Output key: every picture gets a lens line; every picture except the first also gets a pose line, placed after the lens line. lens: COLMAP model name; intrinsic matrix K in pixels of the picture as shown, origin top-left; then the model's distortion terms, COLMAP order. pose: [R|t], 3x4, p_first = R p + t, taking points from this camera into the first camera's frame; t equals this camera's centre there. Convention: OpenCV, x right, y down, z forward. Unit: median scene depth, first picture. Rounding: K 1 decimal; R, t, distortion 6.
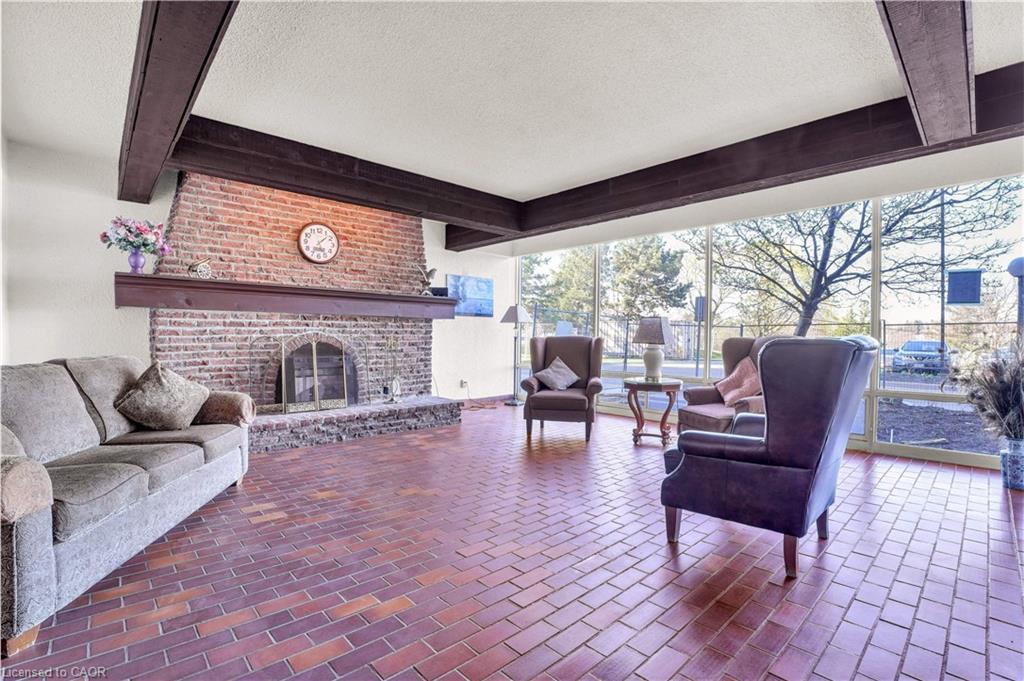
lens RADIAL K [[472.6, 0, 505.4], [0, 472.6, 341.2], [0, 0, 1]] dist [-0.054830, 0.000601]
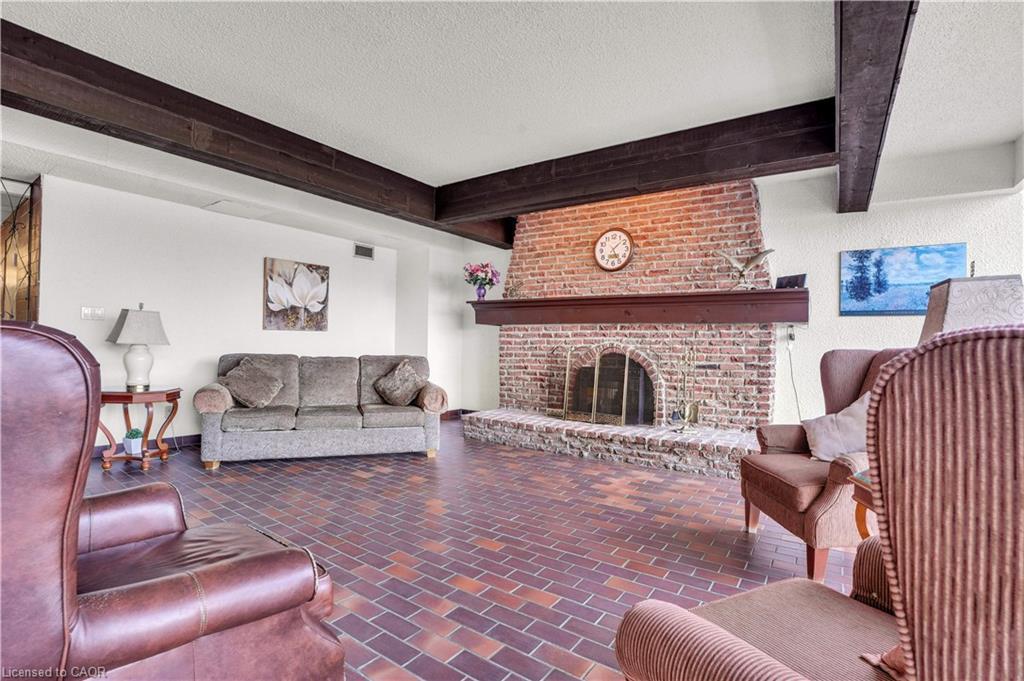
lens RADIAL K [[472.6, 0, 507.2], [0, 472.6, 338.7], [0, 0, 1]] dist [-0.054830, 0.000601]
pose [[0.226007, -0.016233, -0.973990, 0.508547], [-0.026883, 0.999376, -0.022895, 0.000859], [0.973755, 0.031359, 0.225430, 0.596629]]
